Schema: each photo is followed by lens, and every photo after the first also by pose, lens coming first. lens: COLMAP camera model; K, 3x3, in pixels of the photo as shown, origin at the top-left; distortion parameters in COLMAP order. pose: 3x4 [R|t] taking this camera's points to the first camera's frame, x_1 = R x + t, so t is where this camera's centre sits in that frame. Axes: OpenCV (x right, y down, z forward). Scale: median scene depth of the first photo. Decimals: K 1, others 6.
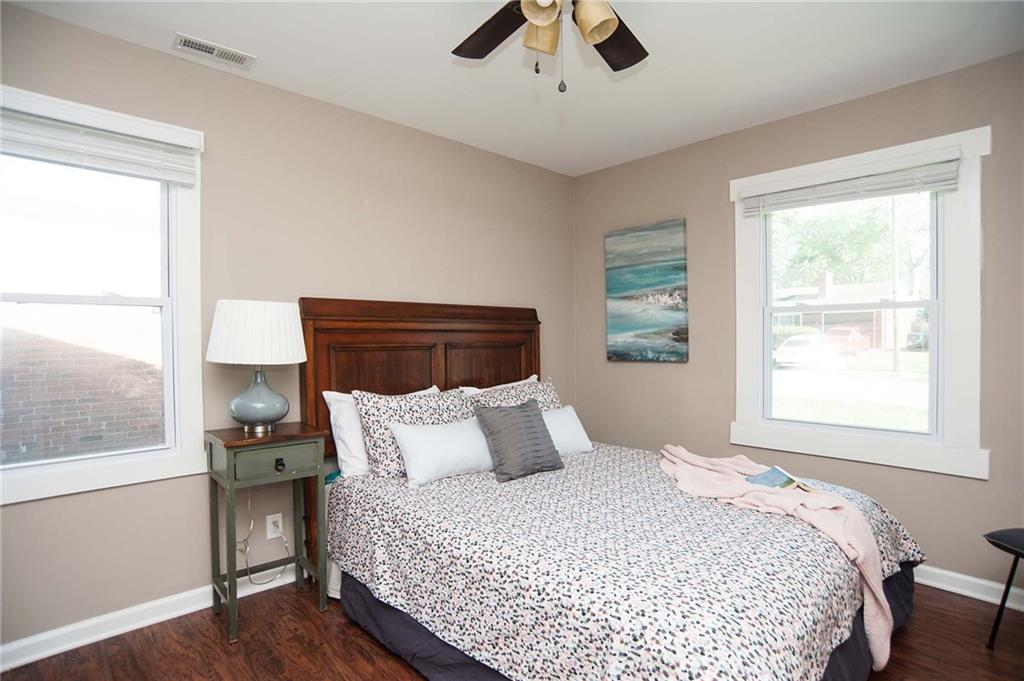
lens RADIAL K [[524.6, 0, 513.0], [0, 524.6, 350.2], [0, 0, 1]] dist [-0.117374, 0.060723]
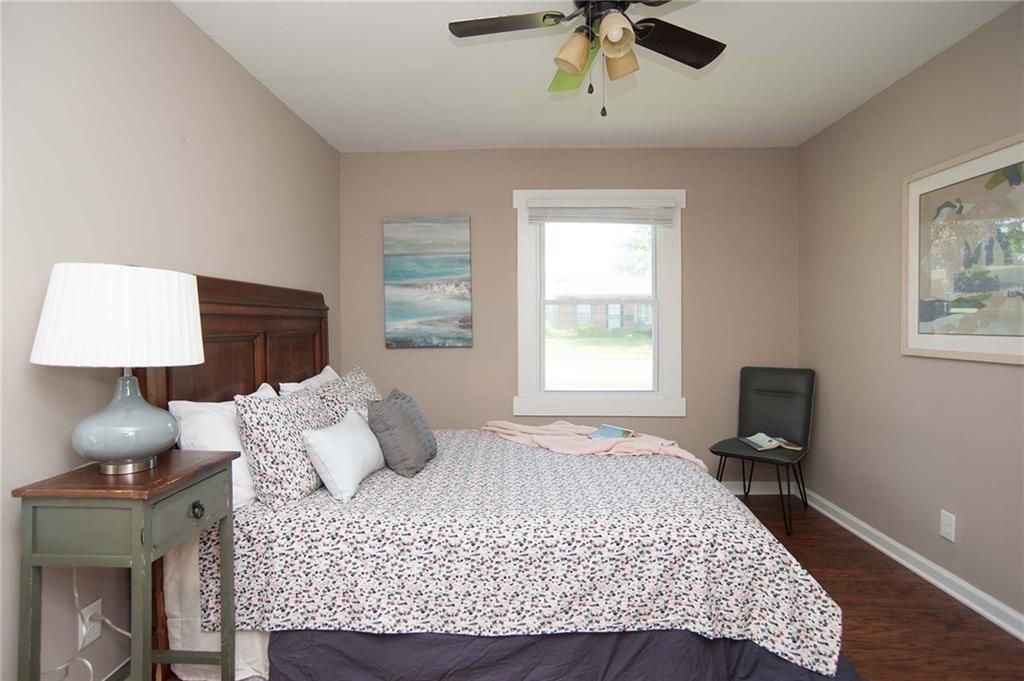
lens RADIAL K [[536.5, 0, 512.0], [0, 536.5, 340.5], [0, 0, 1]] dist [-0.054258, 0.024176]
pose [[0.716849, -0.019869, 0.696946, -0.398648], [0.014364, 0.999803, 0.013729, -0.005385], [-0.697081, 0.000169, 0.716993, 0.120685]]
